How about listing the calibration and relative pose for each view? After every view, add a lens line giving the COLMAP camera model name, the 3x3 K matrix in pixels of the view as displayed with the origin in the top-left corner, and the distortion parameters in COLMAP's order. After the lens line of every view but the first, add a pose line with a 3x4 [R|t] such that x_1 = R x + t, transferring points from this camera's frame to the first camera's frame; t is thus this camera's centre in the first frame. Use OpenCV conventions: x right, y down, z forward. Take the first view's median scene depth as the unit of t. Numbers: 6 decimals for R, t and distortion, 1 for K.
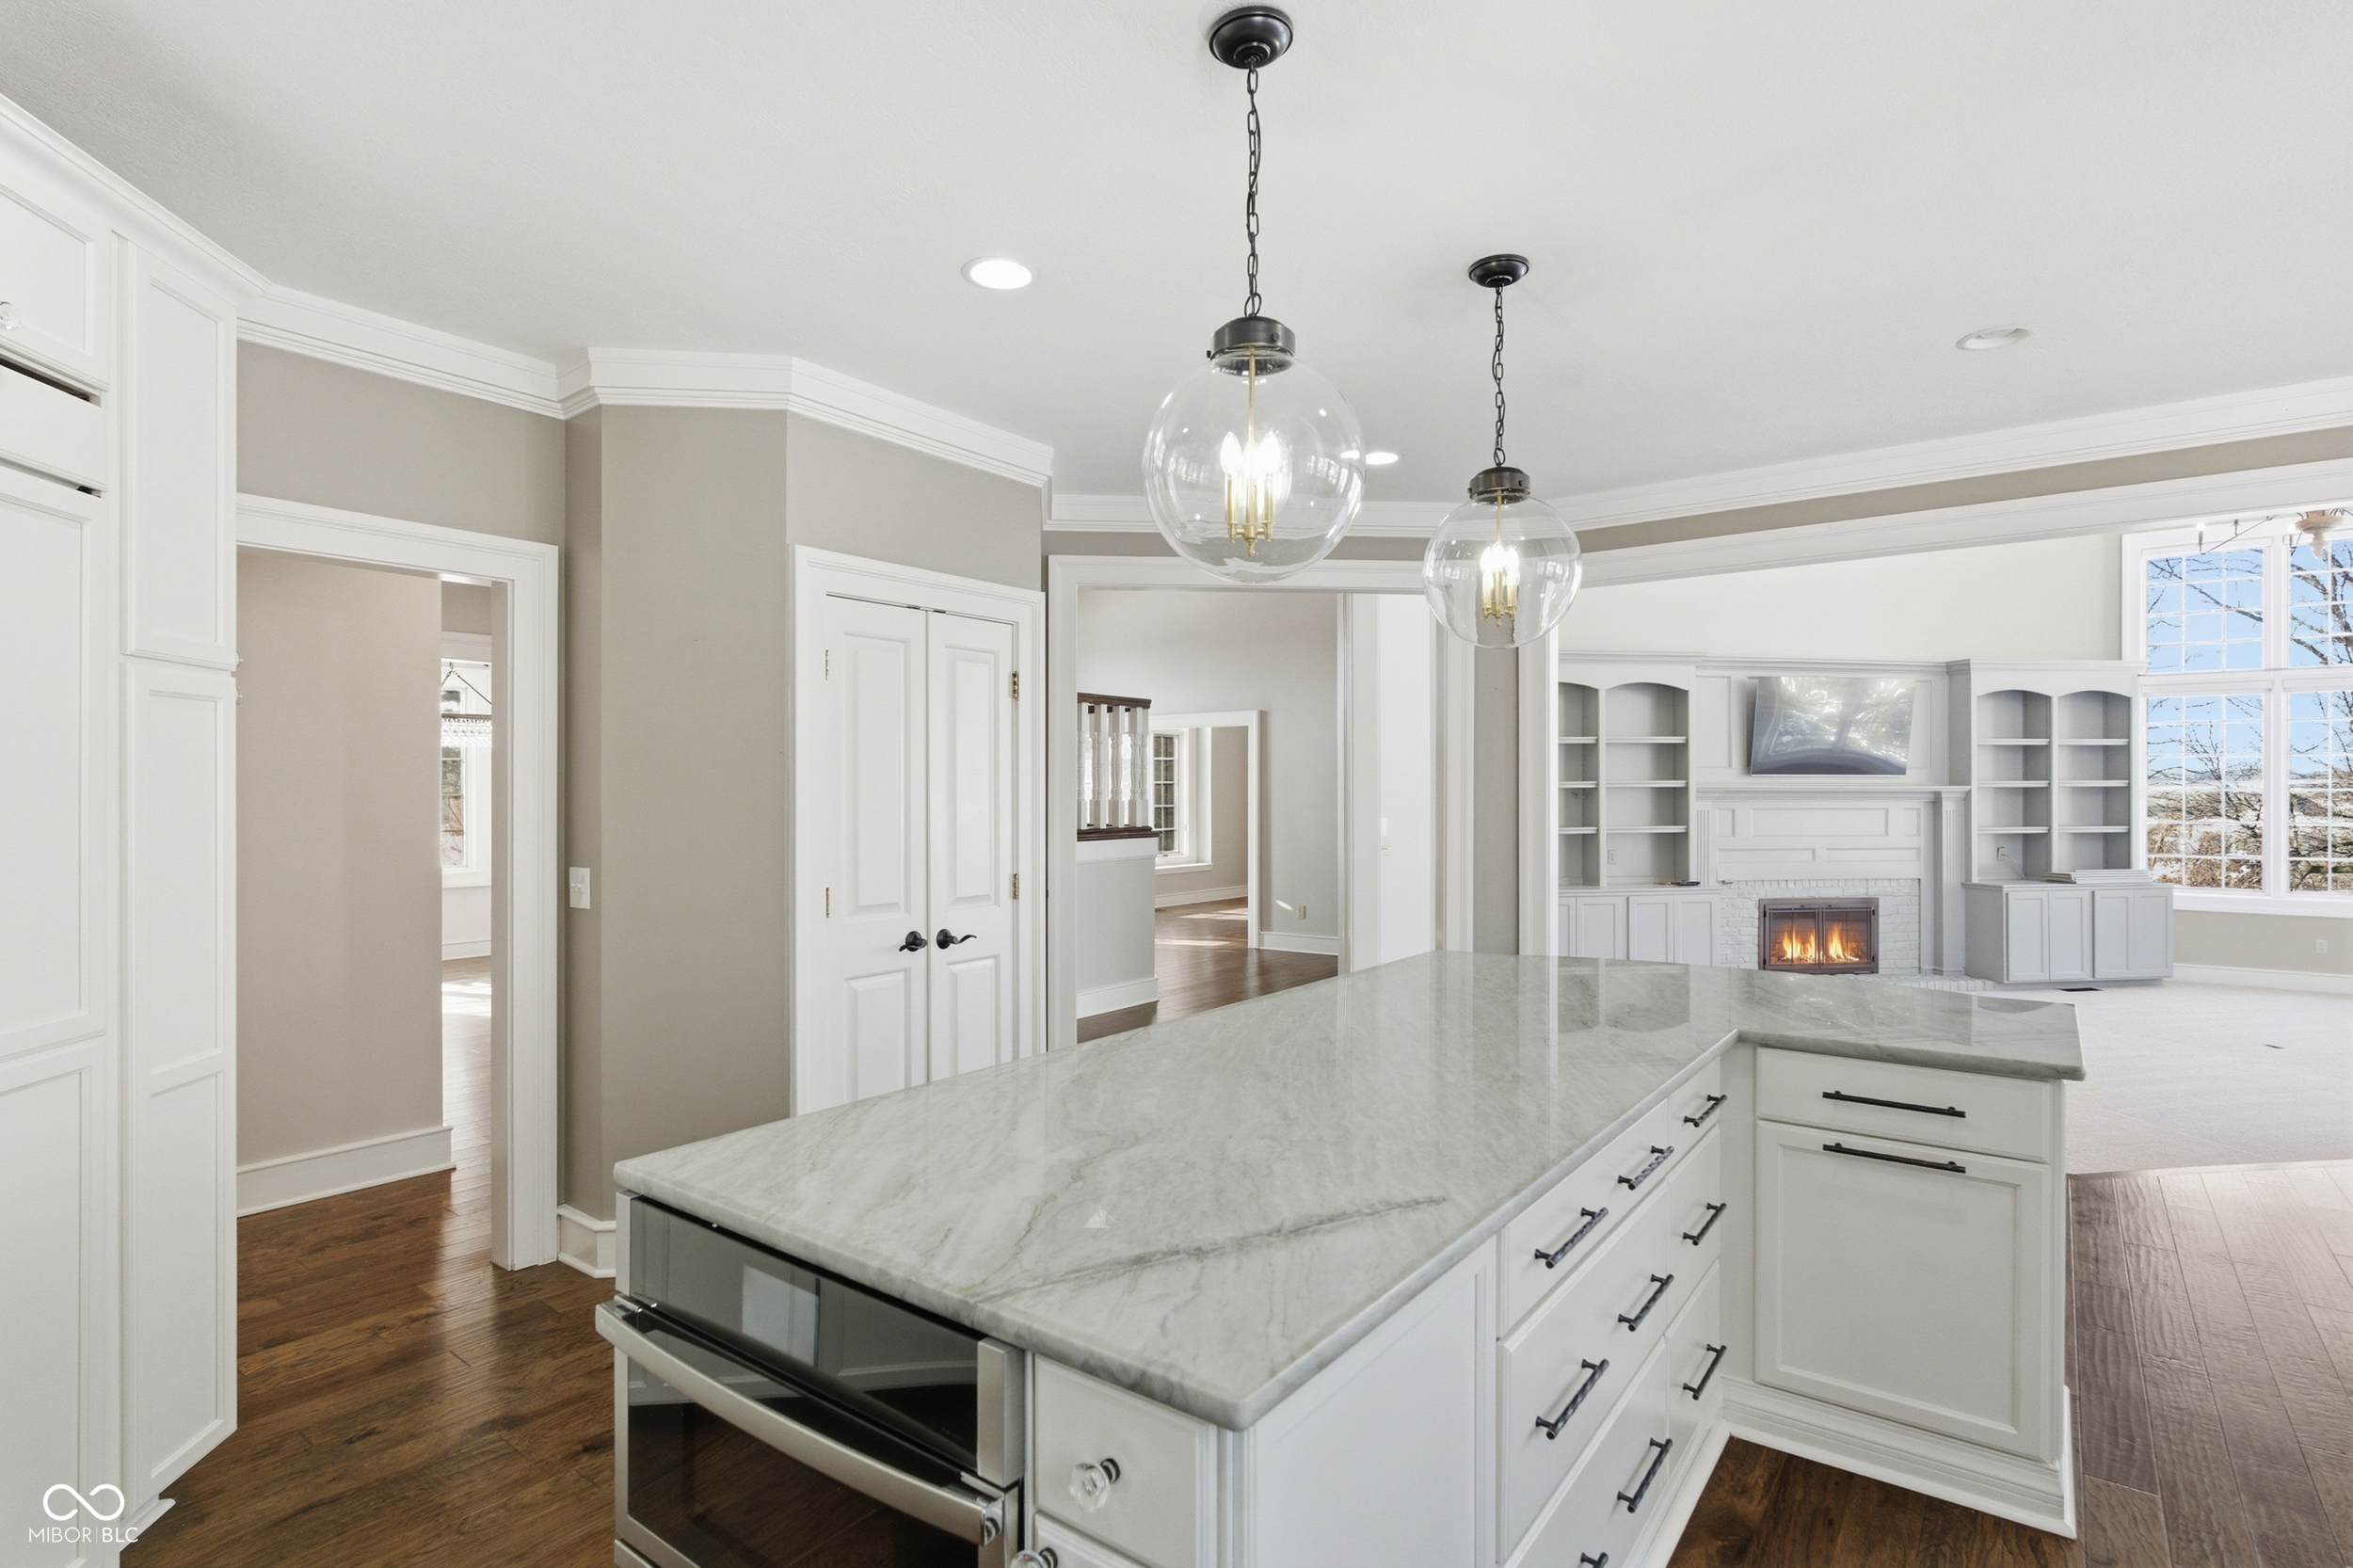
lens RADIAL K [[1174.2, 0, 1184.1], [0, 1174.2, 781.4], [0, 0, 1]] dist [-0.001662, -0.000006]
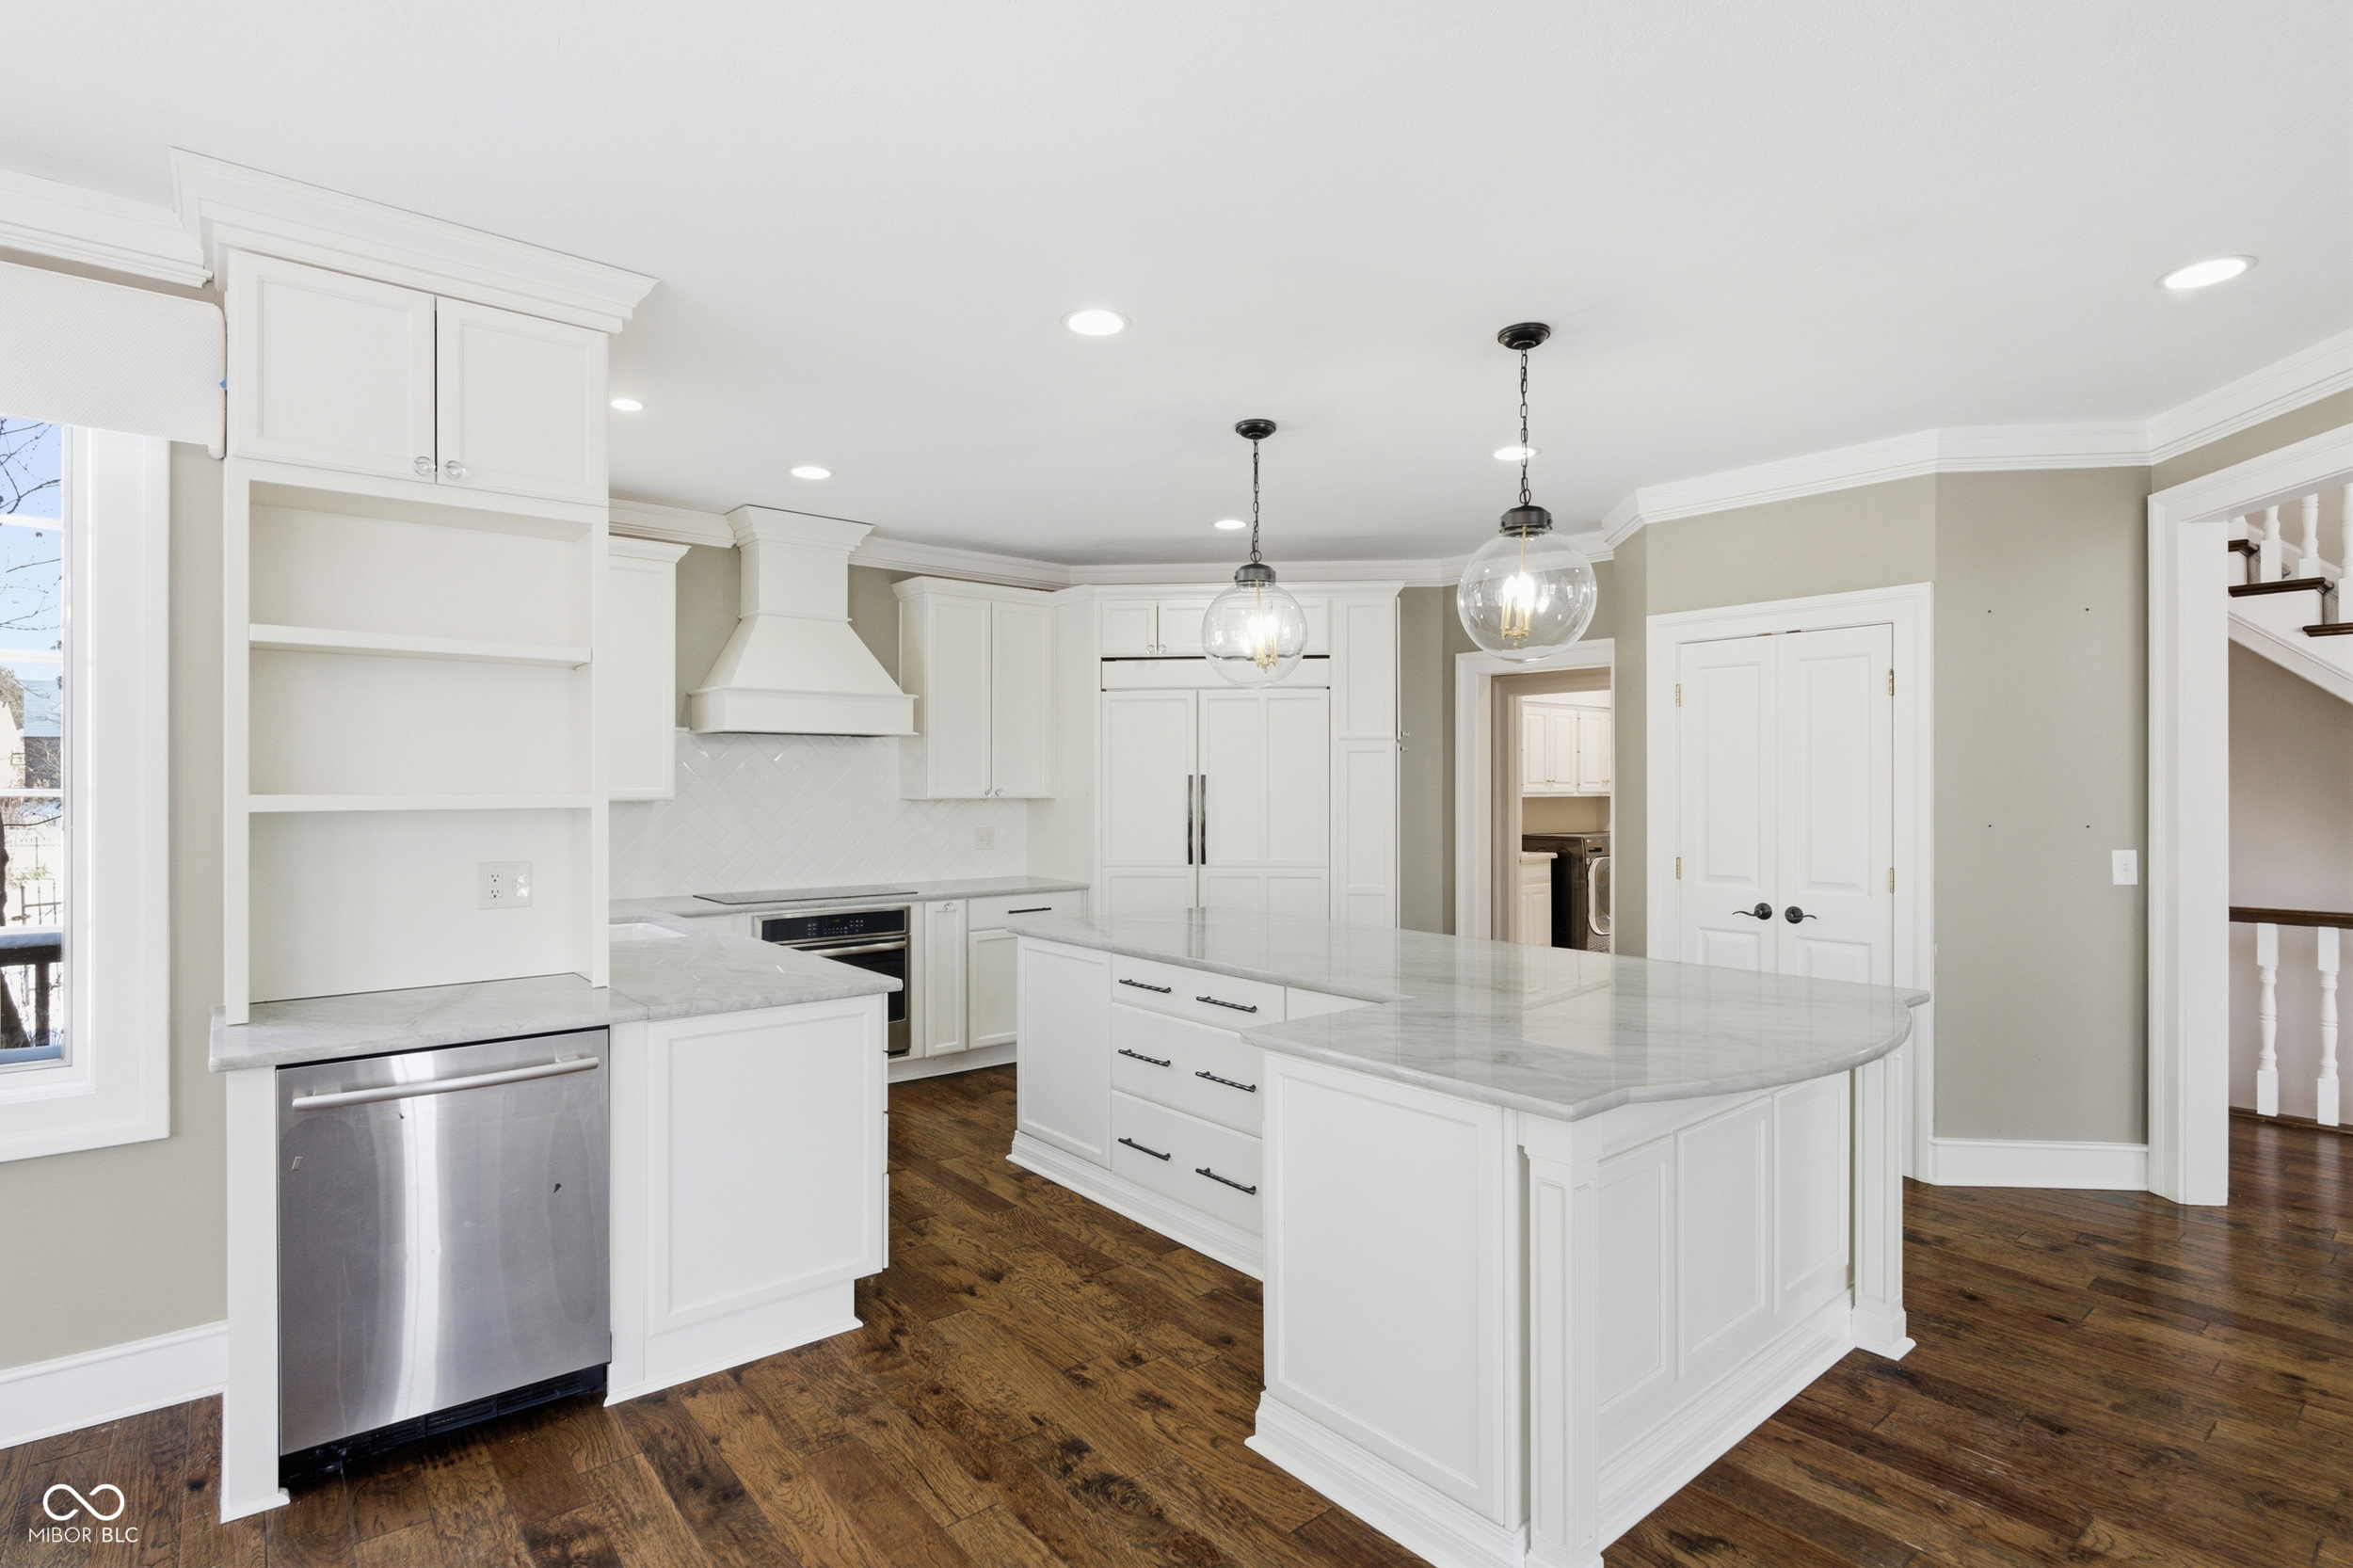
lens RADIAL K [[1174.2, 0, 1184.5], [0, 1174.2, 788.3], [0, 0, 1]] dist [-0.001662, -0.000006]
pose [[-0.230671, 0.002671, -0.973028, 1.014253], [0.009589, 0.999954, 0.000472, 0.002811], [0.972985, -0.009222, -0.230686, 0.653349]]
